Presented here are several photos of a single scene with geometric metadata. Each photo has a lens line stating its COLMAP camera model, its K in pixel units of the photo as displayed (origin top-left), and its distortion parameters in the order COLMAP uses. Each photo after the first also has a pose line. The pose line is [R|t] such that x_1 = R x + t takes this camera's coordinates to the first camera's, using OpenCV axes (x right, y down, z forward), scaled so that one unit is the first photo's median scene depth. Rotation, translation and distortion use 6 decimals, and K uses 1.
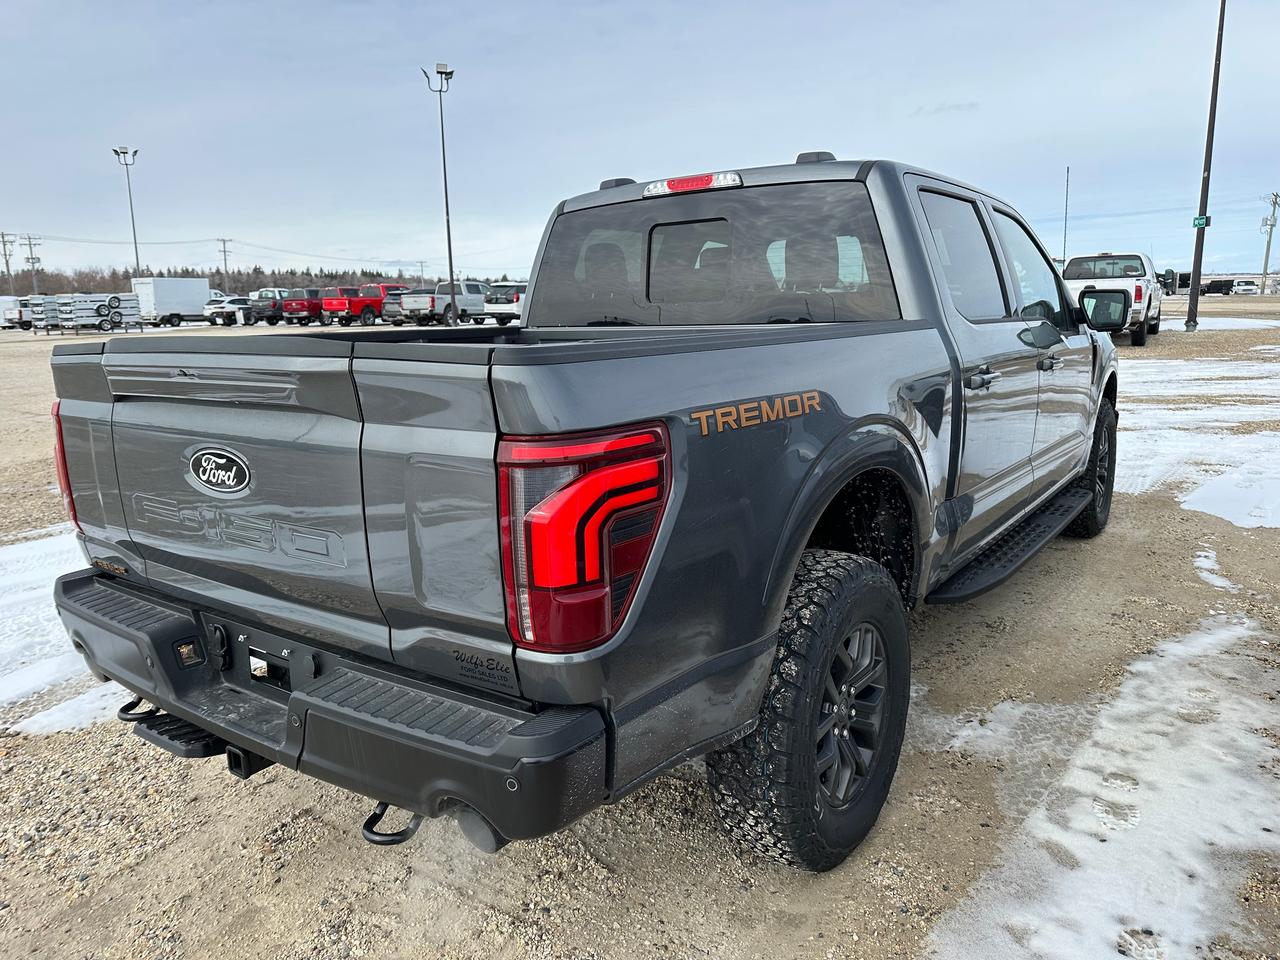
lens RADIAL K [[919.6, 0, 640.0], [0, 919.6, 480.0], [0, 0, 1]] dist [0.075606, -0.118565]
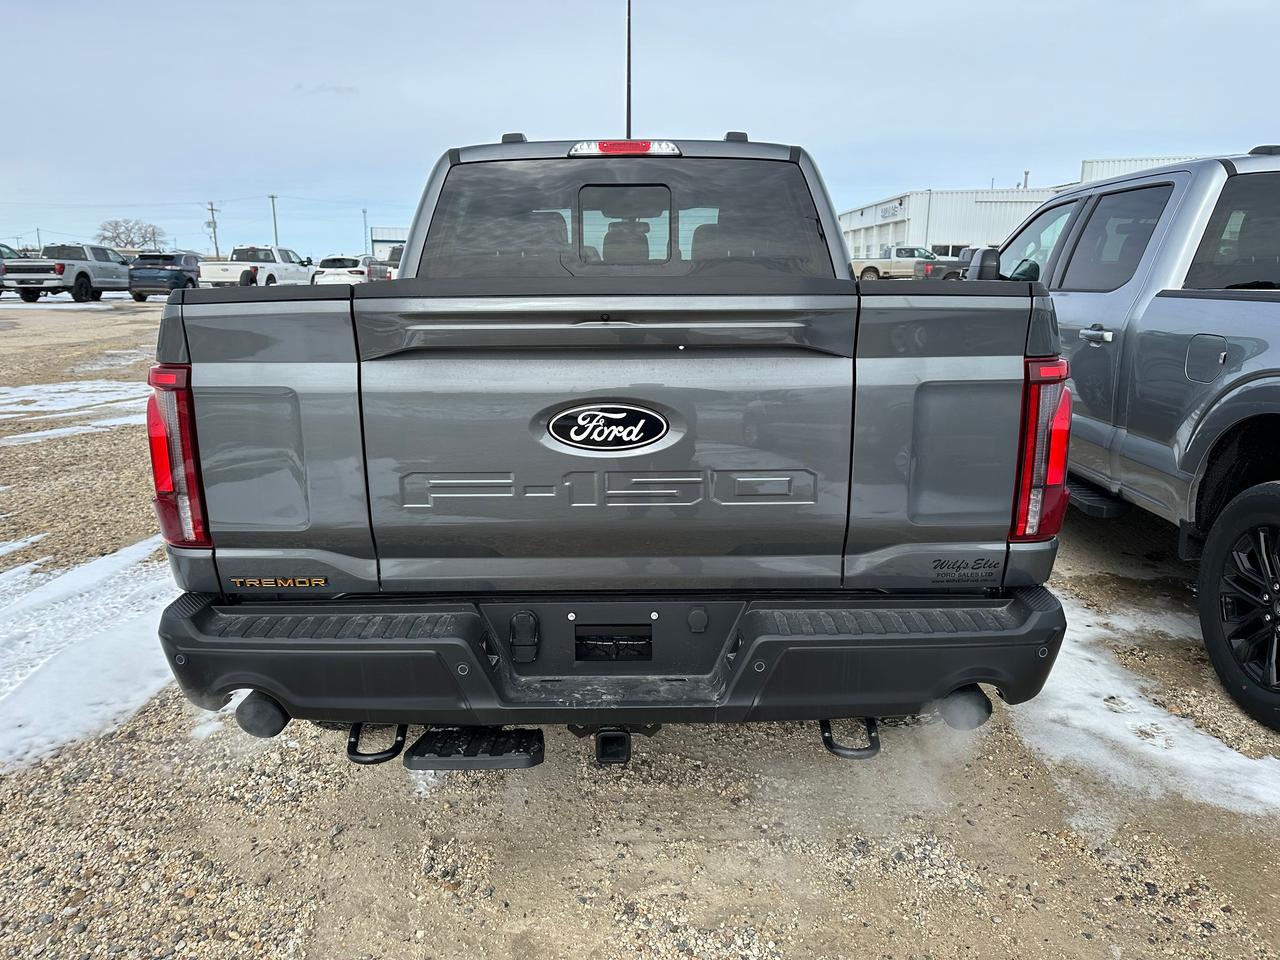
lens RADIAL K [[936.8, 0, 643.5], [0, 936.8, 517.1], [0, 0, 1]] dist [0.000698, -0.002941]
pose [[0.794071, -0.122434, 0.595366, -0.958734], [0.094042, 0.992455, 0.078665, 0.007993], [-0.600505, -0.006476, 0.799595, 0.256067]]
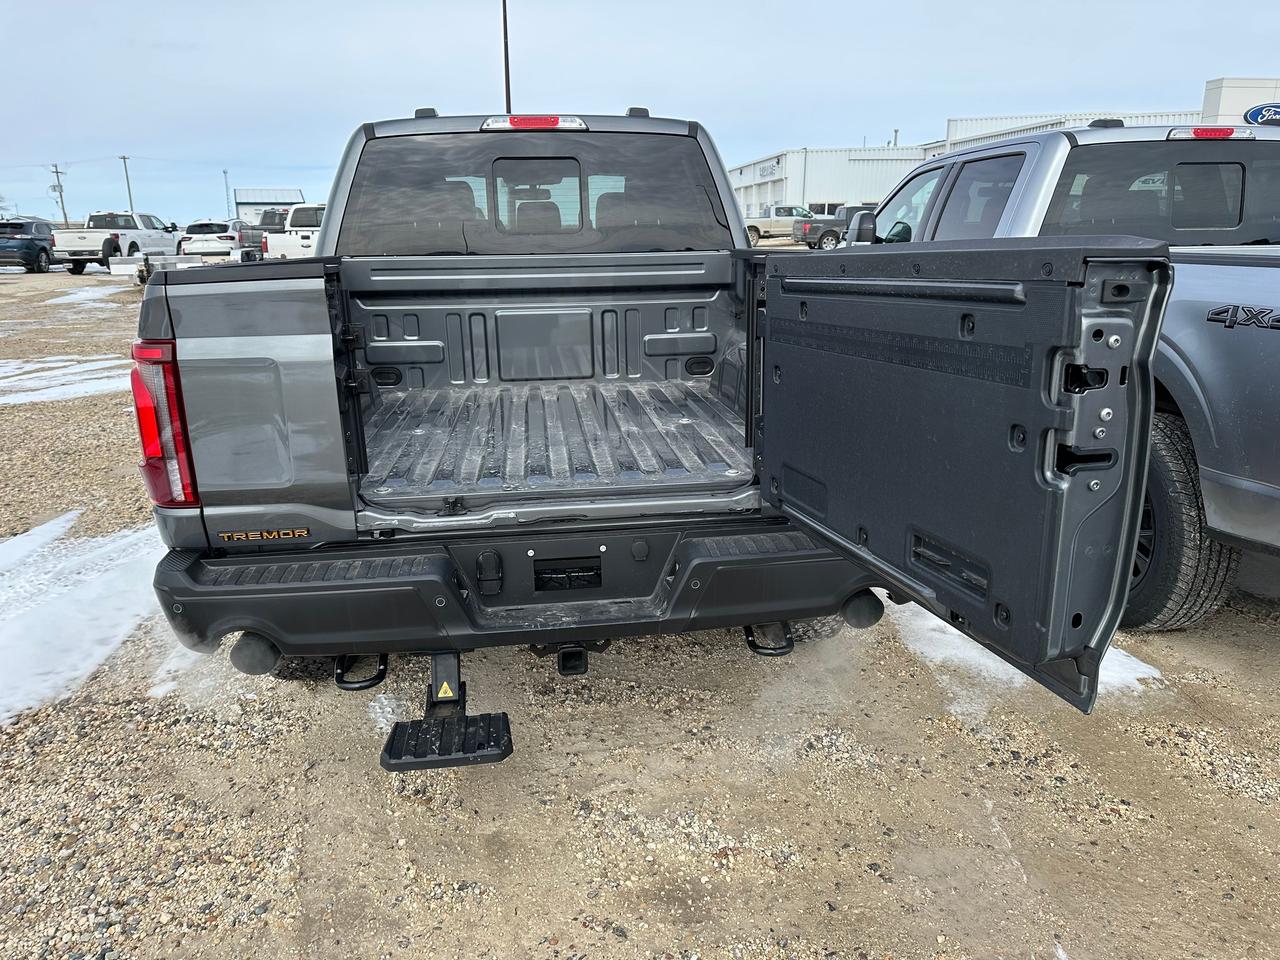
lens RADIAL K [[905.6, 0, 637.9], [0, 905.6, 529.7], [0, 0, 1]] dist [0.072898, -0.130081]
pose [[0.721118, -0.193229, 0.665320, -1.070725], [0.127036, 0.980915, 0.147197, 0.009046], [-0.681066, -0.021627, 0.731903, 0.197639]]
